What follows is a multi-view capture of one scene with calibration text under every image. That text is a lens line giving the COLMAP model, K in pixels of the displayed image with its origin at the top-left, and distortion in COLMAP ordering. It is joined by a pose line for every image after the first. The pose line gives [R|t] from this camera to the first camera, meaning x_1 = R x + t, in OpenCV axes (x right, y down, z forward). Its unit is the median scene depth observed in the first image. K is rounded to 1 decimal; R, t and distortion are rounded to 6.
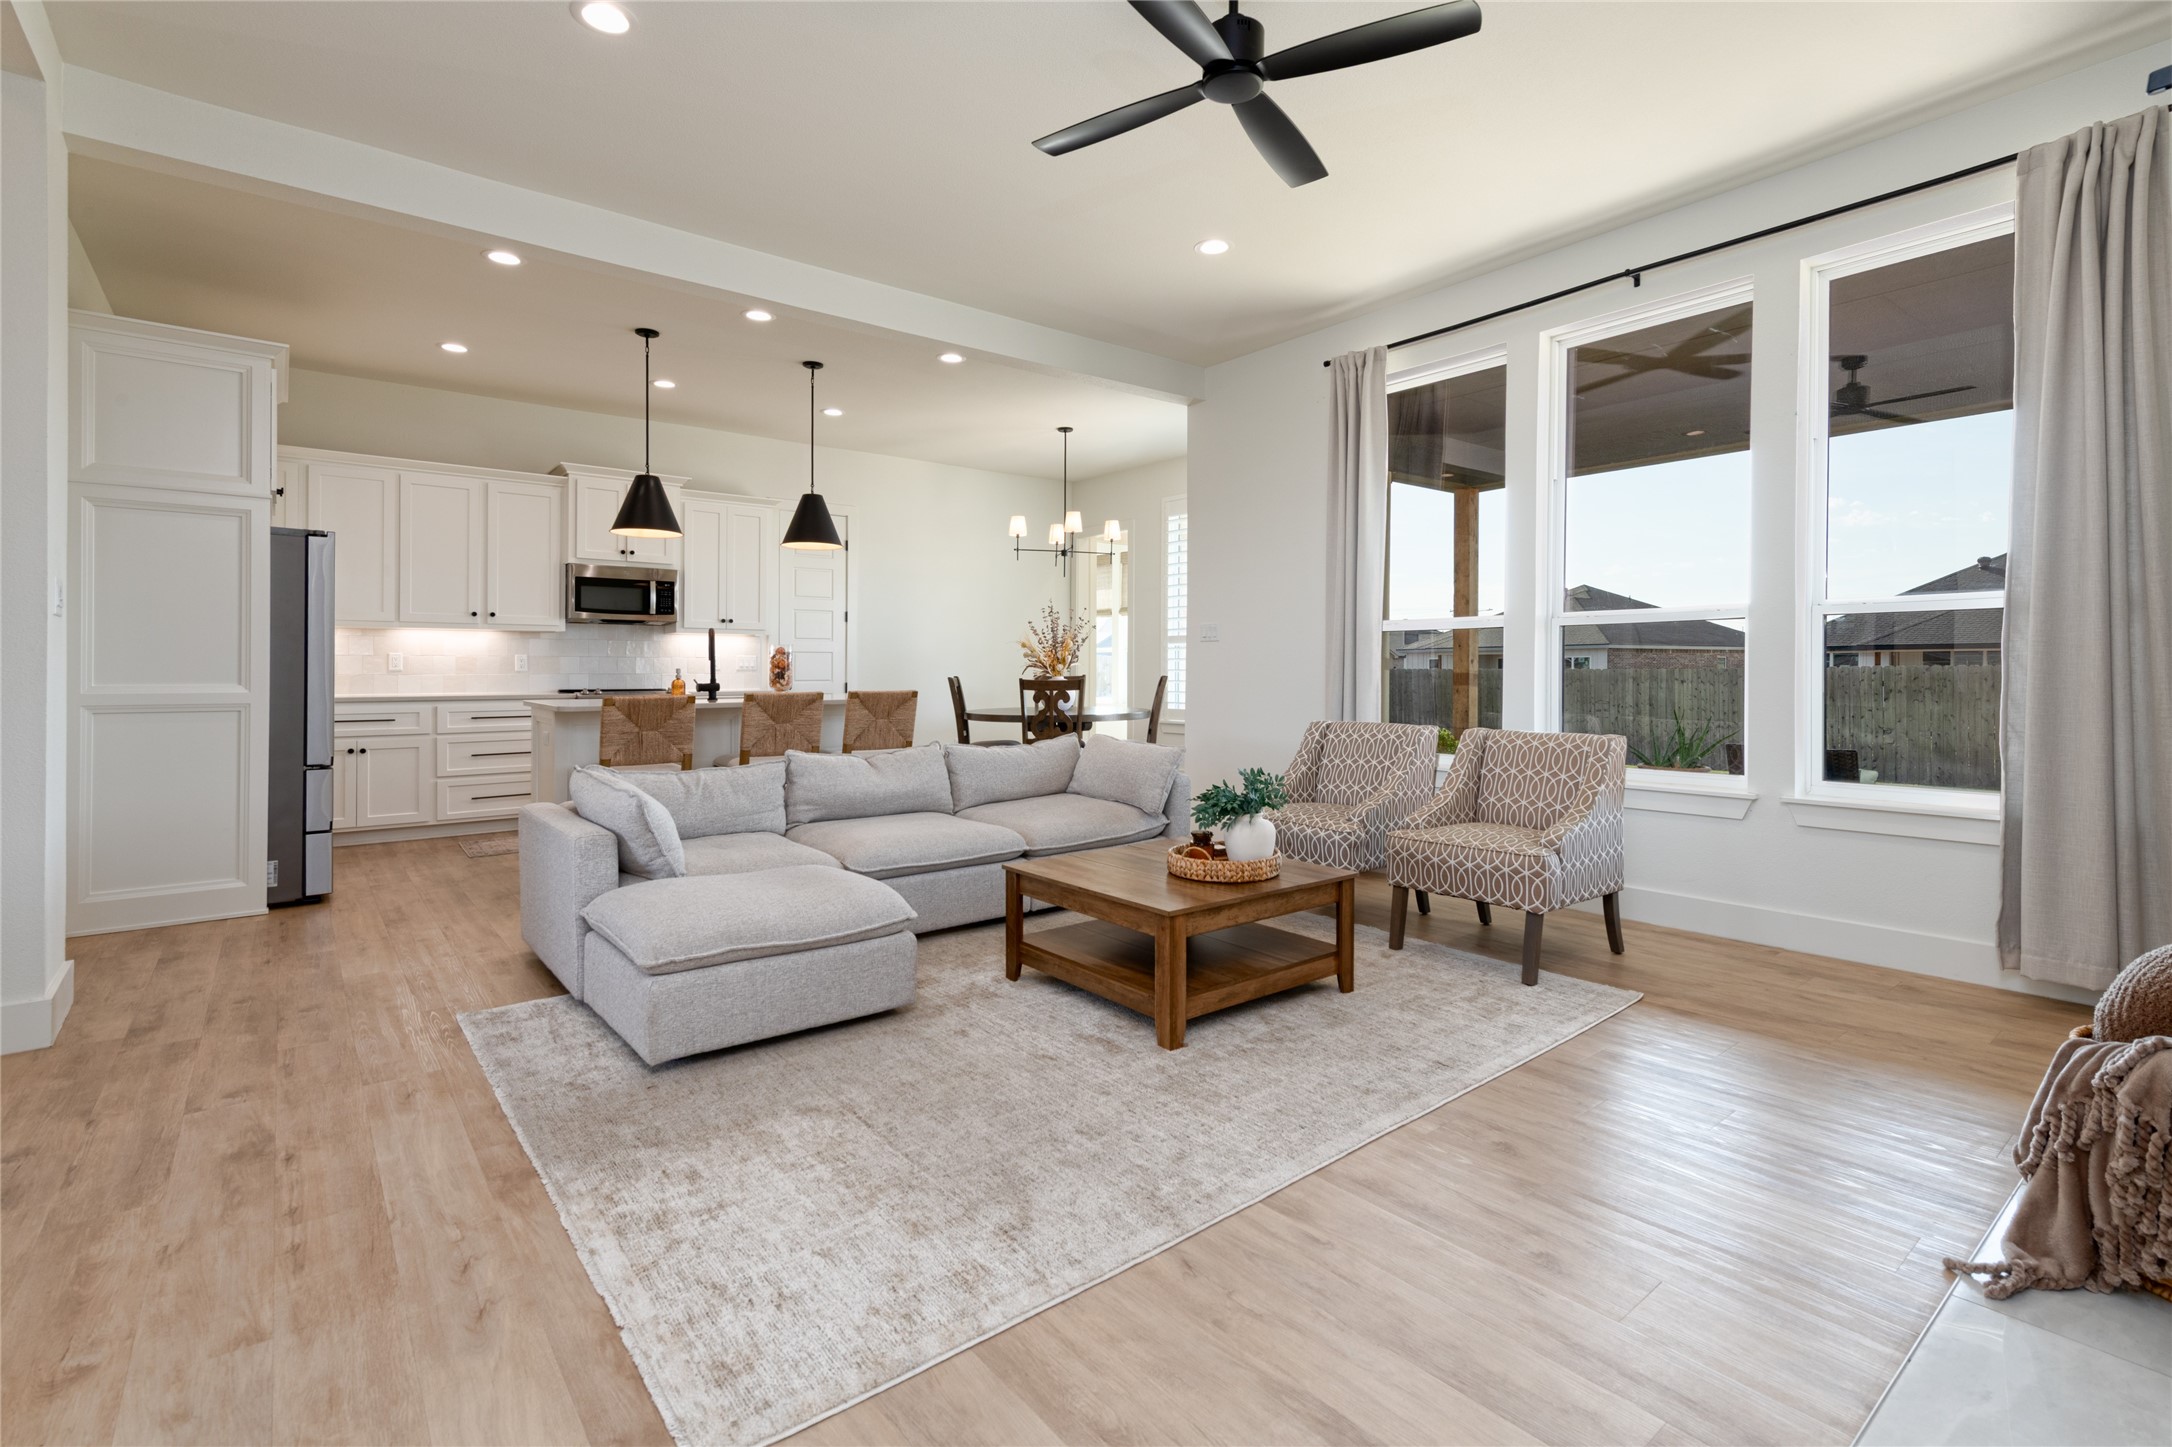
lens RADIAL K [[1003.7, 0, 1085.9], [0, 1003.7, 633.8], [0, 0, 1]] dist [0.017063, 0.000196]
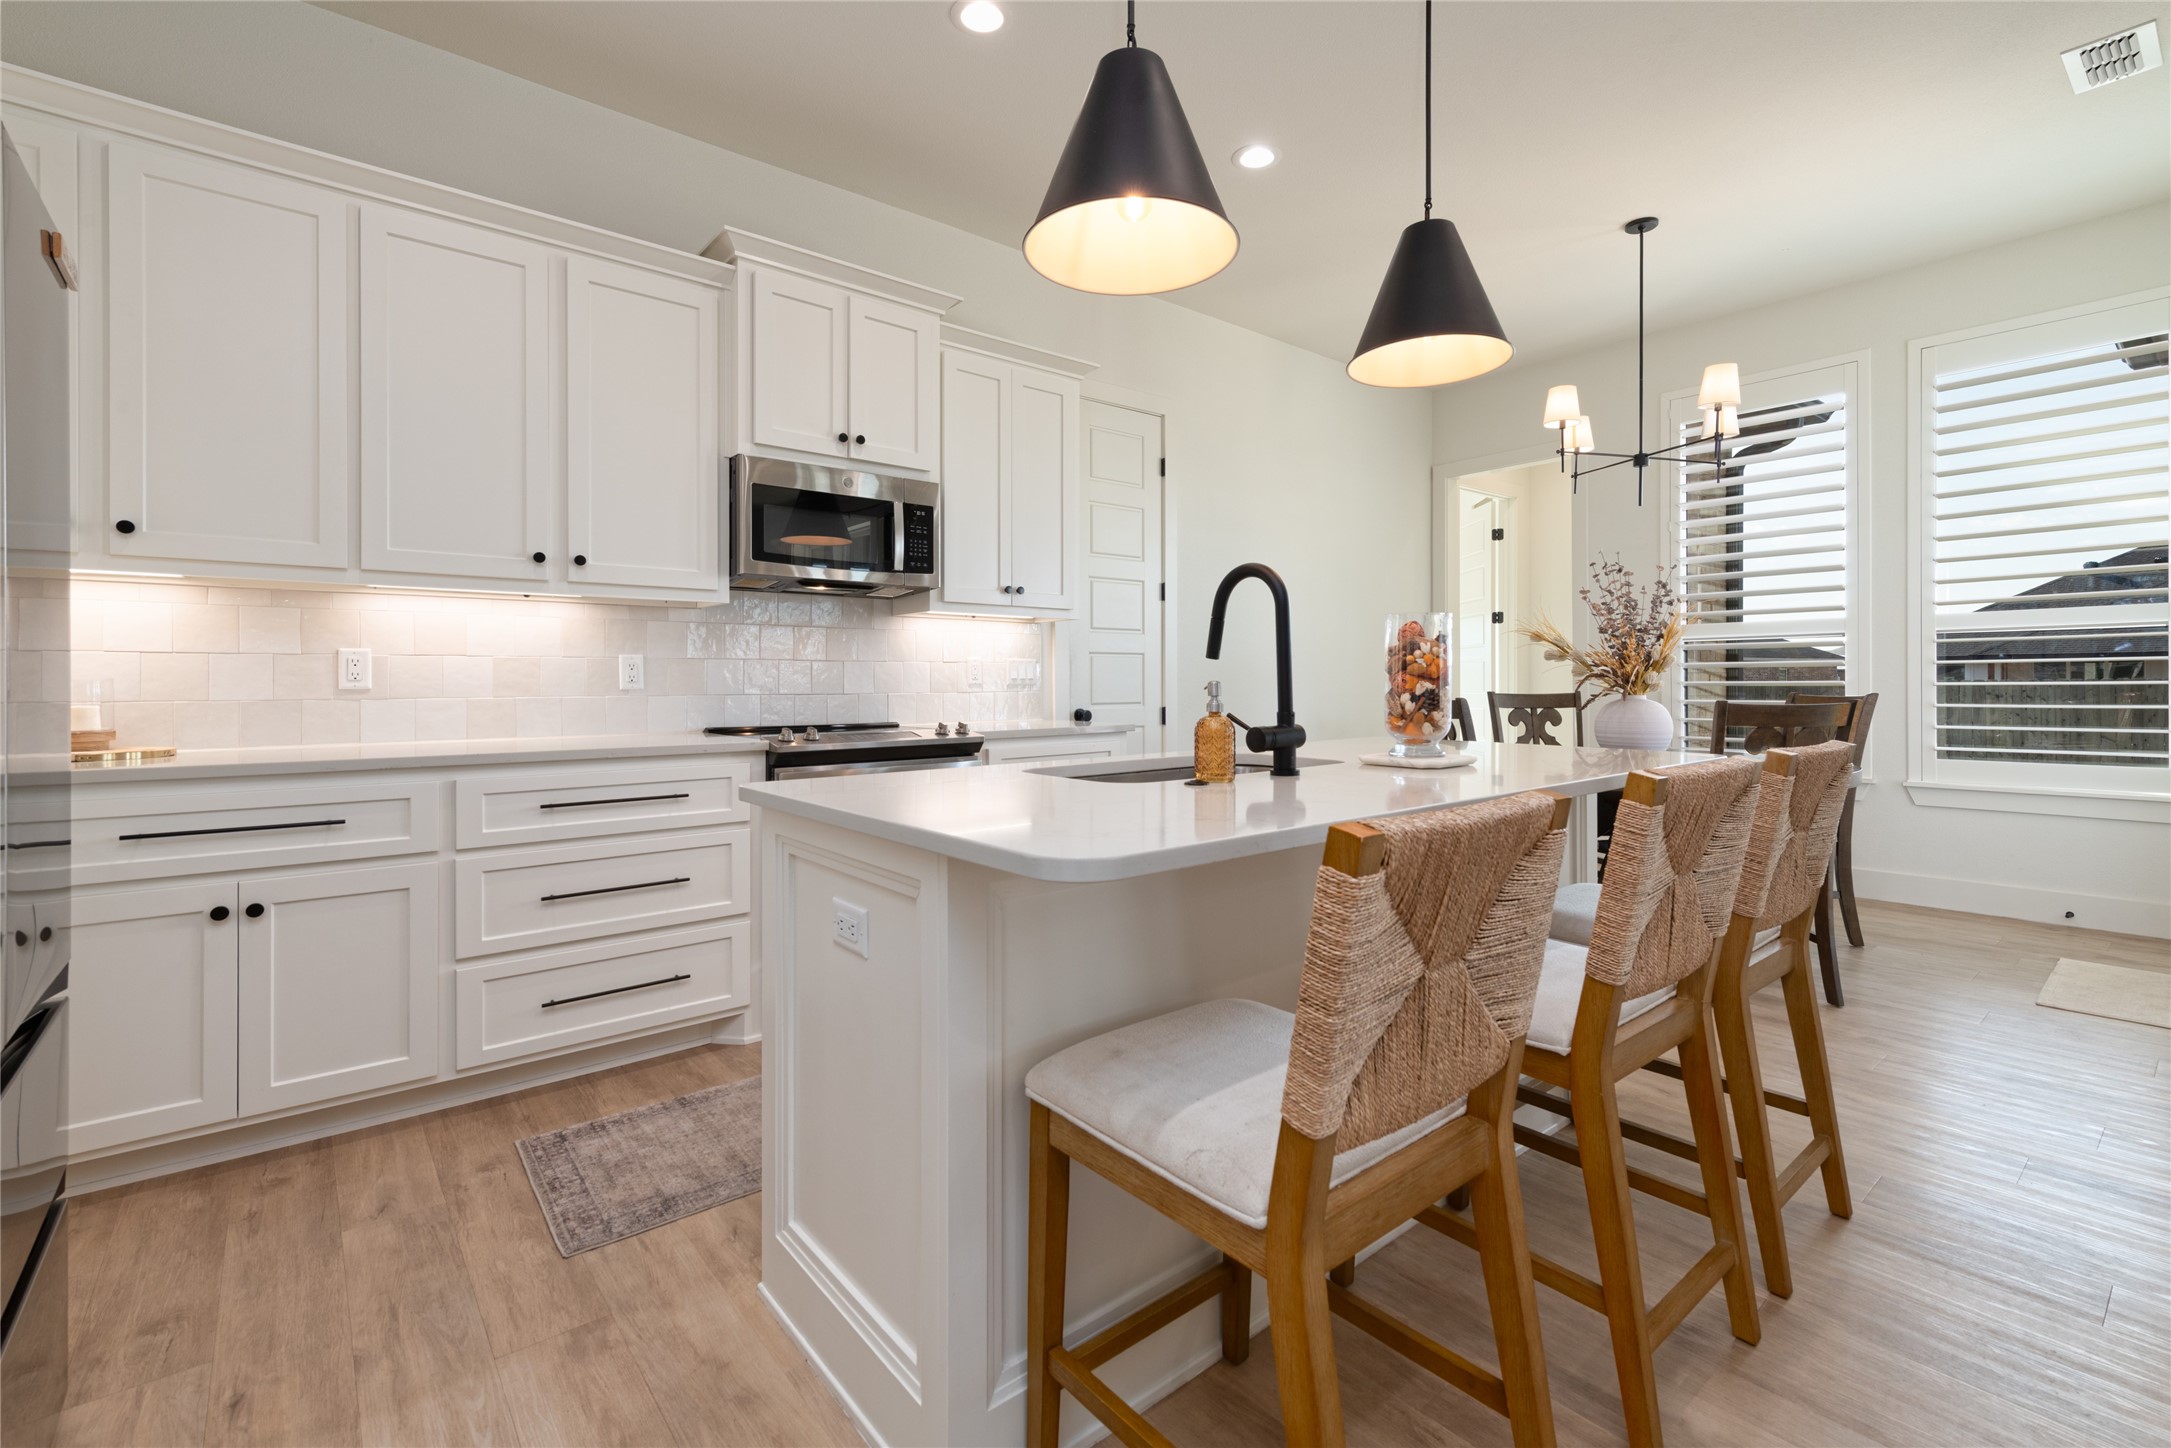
lens RADIAL K [[987.0, 0, 1092.4], [0, 987.0, 651.3], [0, 0, 1]] dist [0.012010, -0.000053]
pose [[0.999953, -0.004425, 0.008648, -0.357201], [0.004401, 0.999986, 0.002787, 0.019135], [-0.008660, -0.002749, 0.999959, 0.550432]]
